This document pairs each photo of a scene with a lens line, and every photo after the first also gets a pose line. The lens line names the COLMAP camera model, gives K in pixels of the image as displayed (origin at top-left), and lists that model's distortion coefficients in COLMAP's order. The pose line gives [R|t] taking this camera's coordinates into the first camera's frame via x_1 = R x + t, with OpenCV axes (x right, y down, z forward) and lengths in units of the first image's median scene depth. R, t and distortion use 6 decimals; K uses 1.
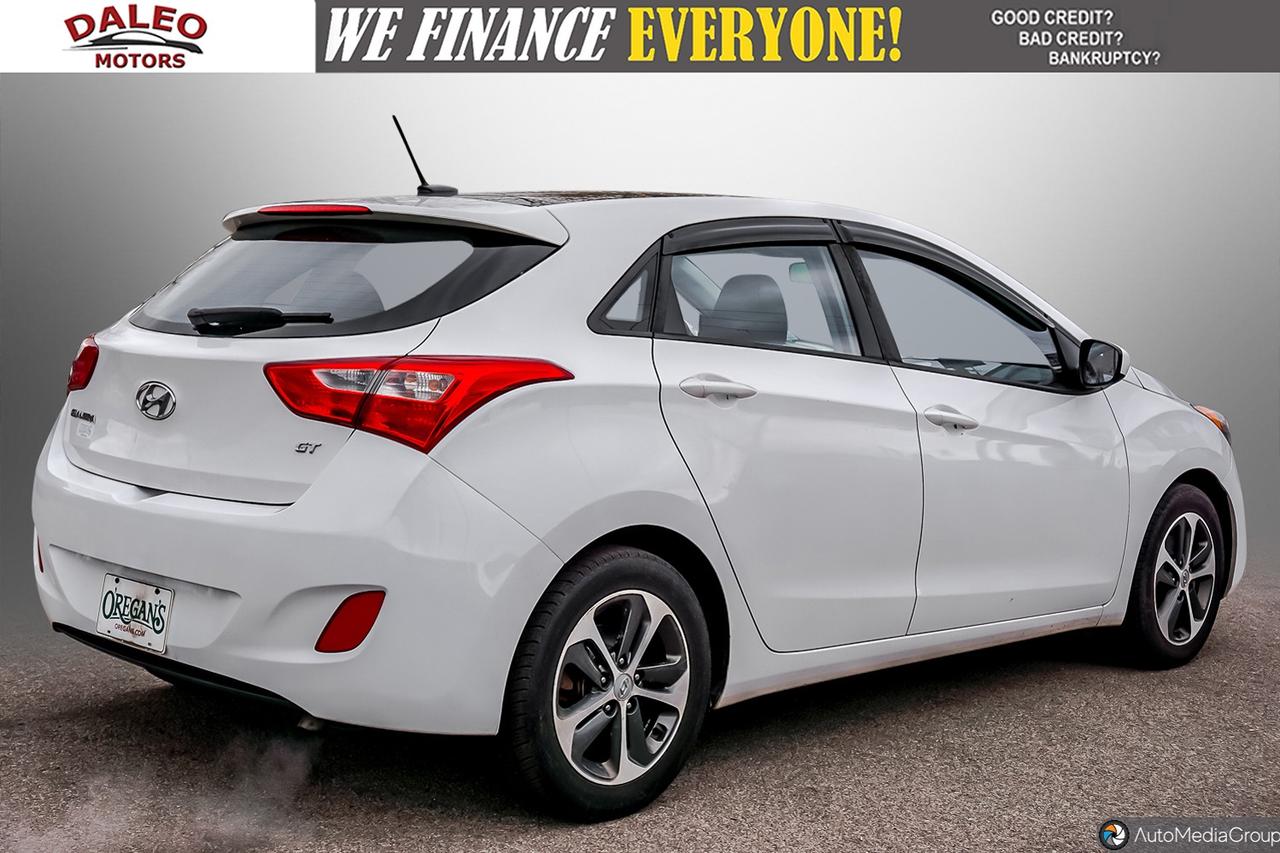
lens RADIAL K [[1670.2, 0, 636.7], [0, 1670.2, 399.8], [0, 0, 1]] dist [-0.003290, 0.025013]
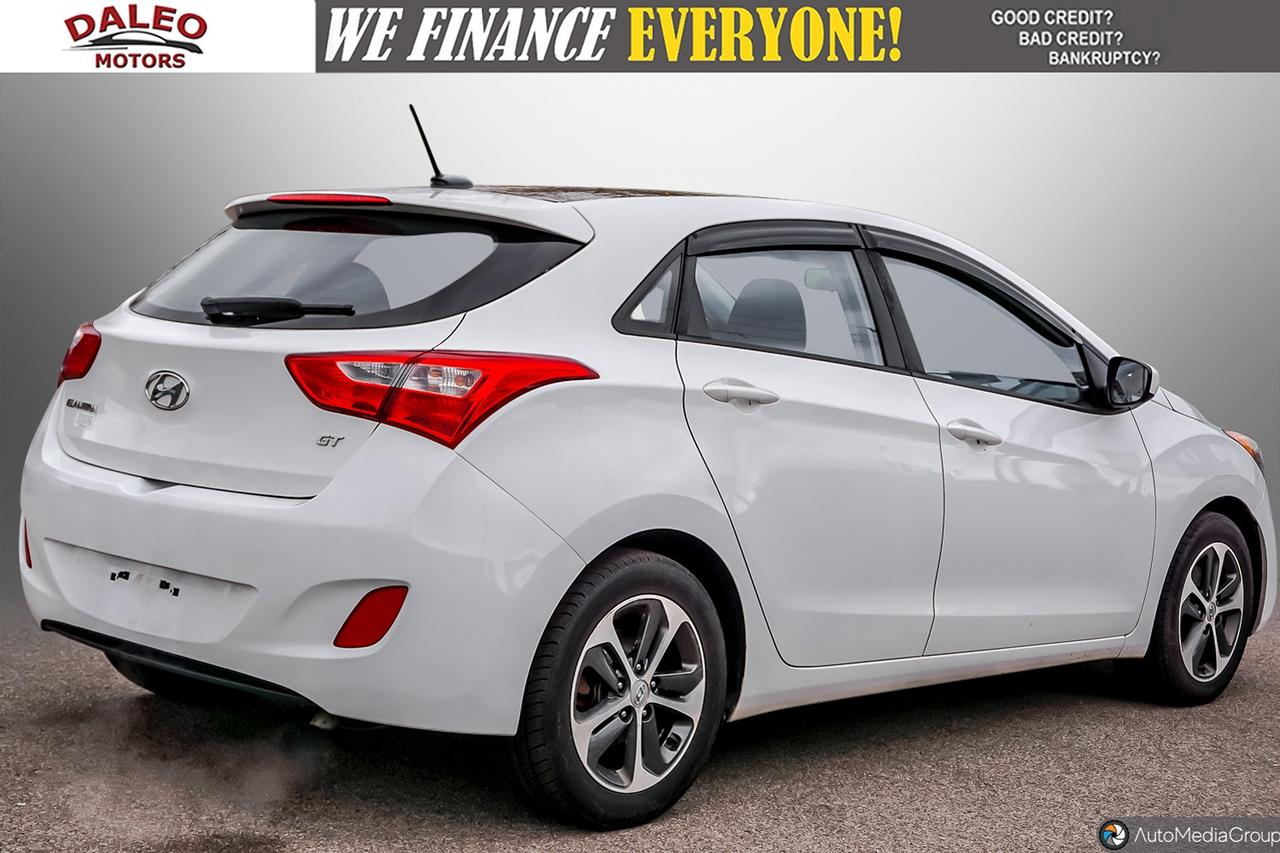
lens RADIAL K [[1919.3, 0, 640.0], [0, 1919.3, 426.5], [0, 0, 1]] dist [0.024704, -0.067905]
pose [[0.999399, 0.024996, 0.024003, -0.037512], [-0.025010, 0.999687, 0.000286, 0.013984], [-0.023988, -0.000886, 0.999712, -0.125854]]
